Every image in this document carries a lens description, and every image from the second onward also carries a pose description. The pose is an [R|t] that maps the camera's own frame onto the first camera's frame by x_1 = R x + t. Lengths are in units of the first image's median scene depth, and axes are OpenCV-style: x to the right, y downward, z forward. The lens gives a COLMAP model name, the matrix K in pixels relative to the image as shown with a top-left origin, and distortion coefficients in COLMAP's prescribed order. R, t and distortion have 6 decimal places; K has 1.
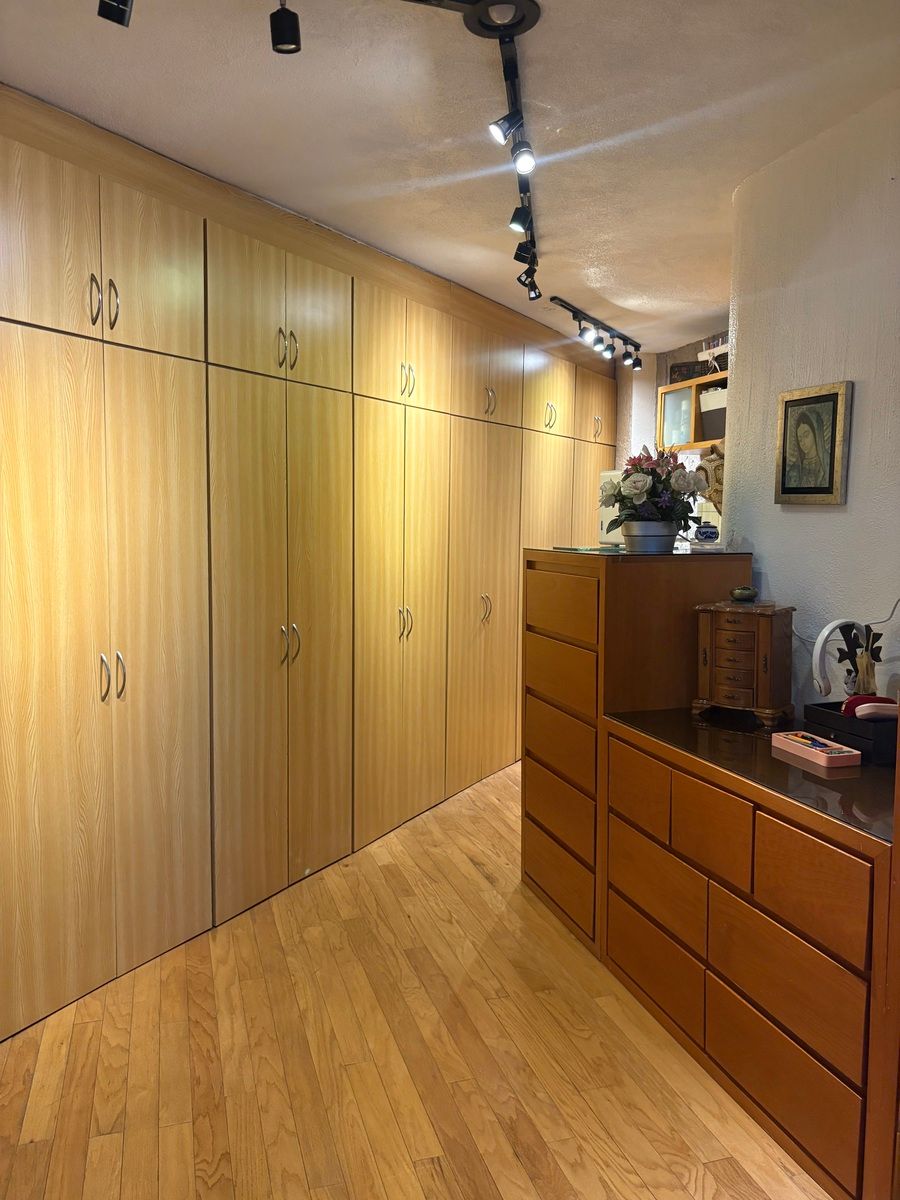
lens RADIAL K [[923.4, 0, 450.0], [0, 923.4, 600.0], [0, 0, 1]] dist [0.042390, -0.064773]
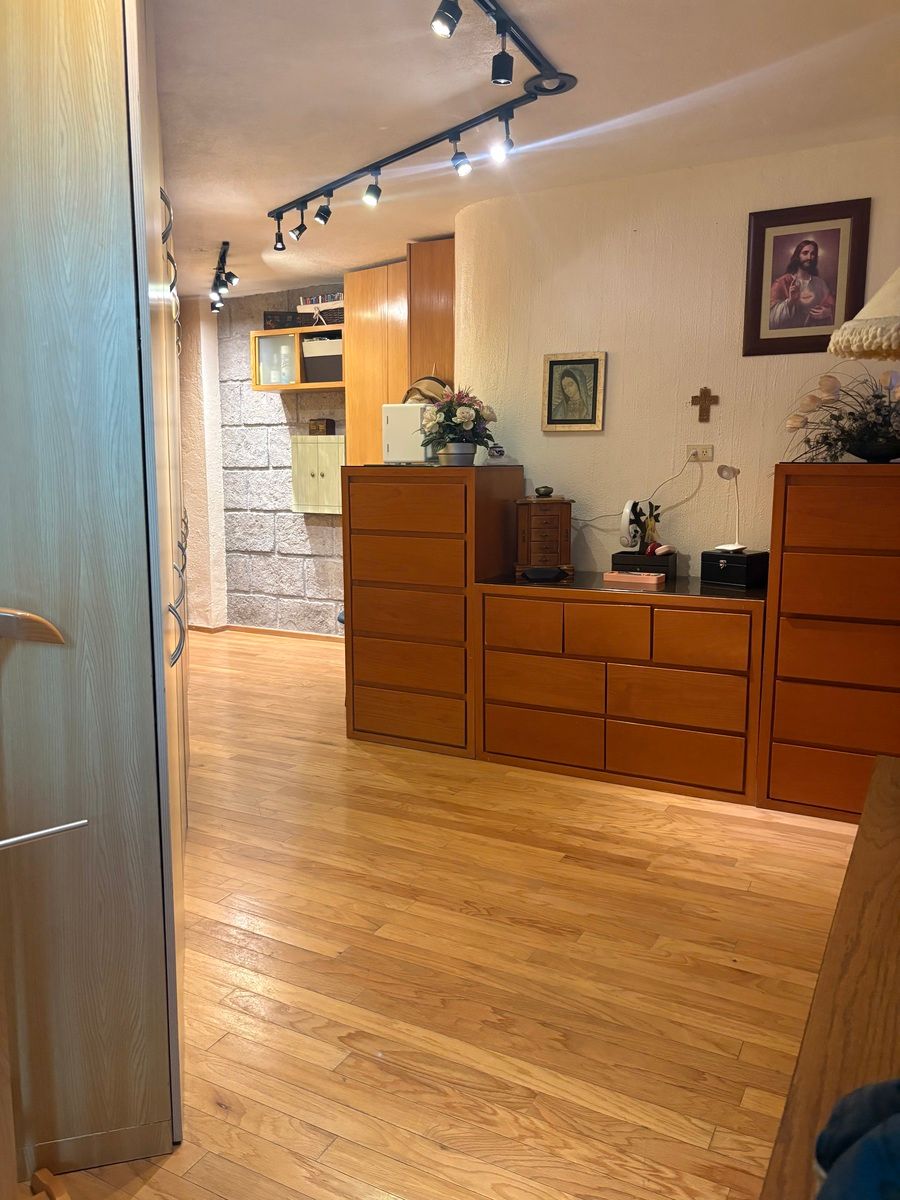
lens RADIAL K [[923.4, 0, 450.0], [0, 923.4, 600.0], [0, 0, 1]] dist [0.042390, -0.064773]
pose [[0.712533, -0.111983, 0.692645, -0.840038], [0.070348, 0.993609, 0.088273, 0.026188], [-0.698103, -0.014171, 0.715857, 0.037007]]
